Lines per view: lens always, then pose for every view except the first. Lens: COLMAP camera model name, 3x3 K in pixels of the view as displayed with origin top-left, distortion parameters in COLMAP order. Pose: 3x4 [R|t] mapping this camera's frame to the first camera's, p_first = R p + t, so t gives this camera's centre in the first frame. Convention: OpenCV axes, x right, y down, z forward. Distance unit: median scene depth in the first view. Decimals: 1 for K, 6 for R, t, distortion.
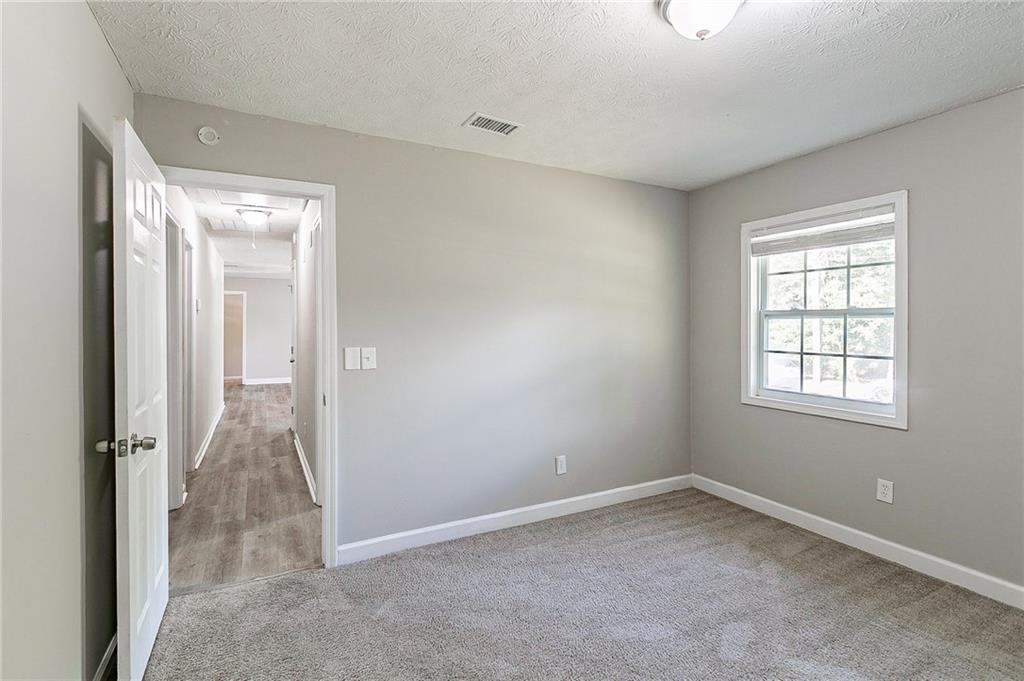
lens RADIAL K [[480.5, 0, 502.4], [0, 480.5, 333.8], [0, 0, 1]] dist [-0.006286, 0.001618]
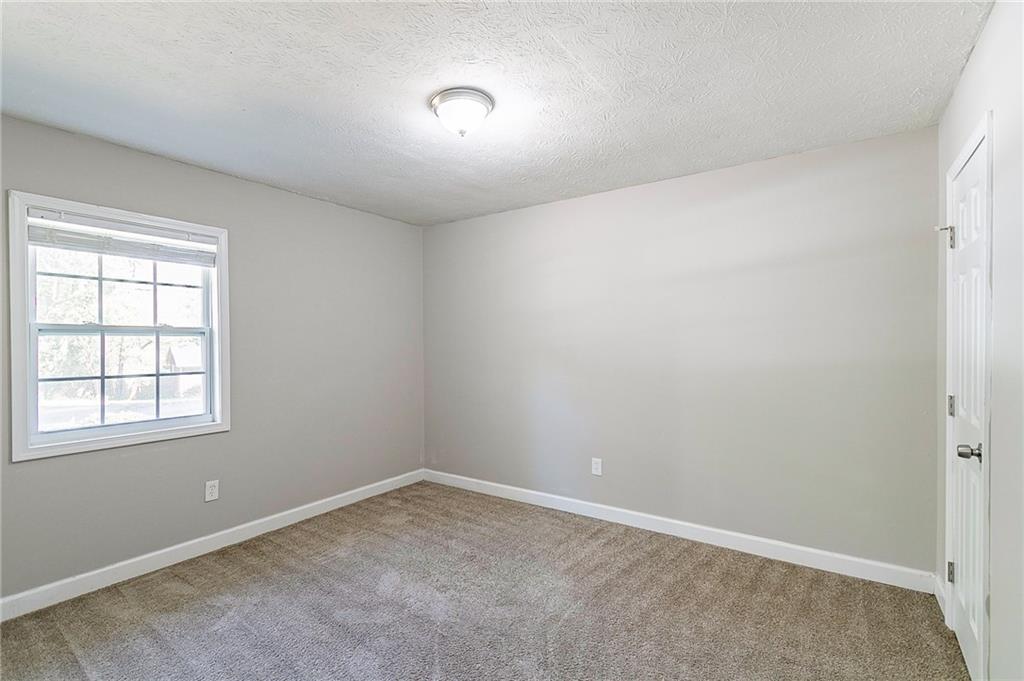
lens RADIAL K [[480.5, 0, 502.1], [0, 480.5, 343.7], [0, 0, 1]] dist [-0.006286, 0.001618]
pose [[-0.476608, -0.002655, 0.879112, -0.474169], [0.018764, 0.999737, 0.013192, -0.016812], [-0.878915, 0.022783, -0.476433, 0.858953]]
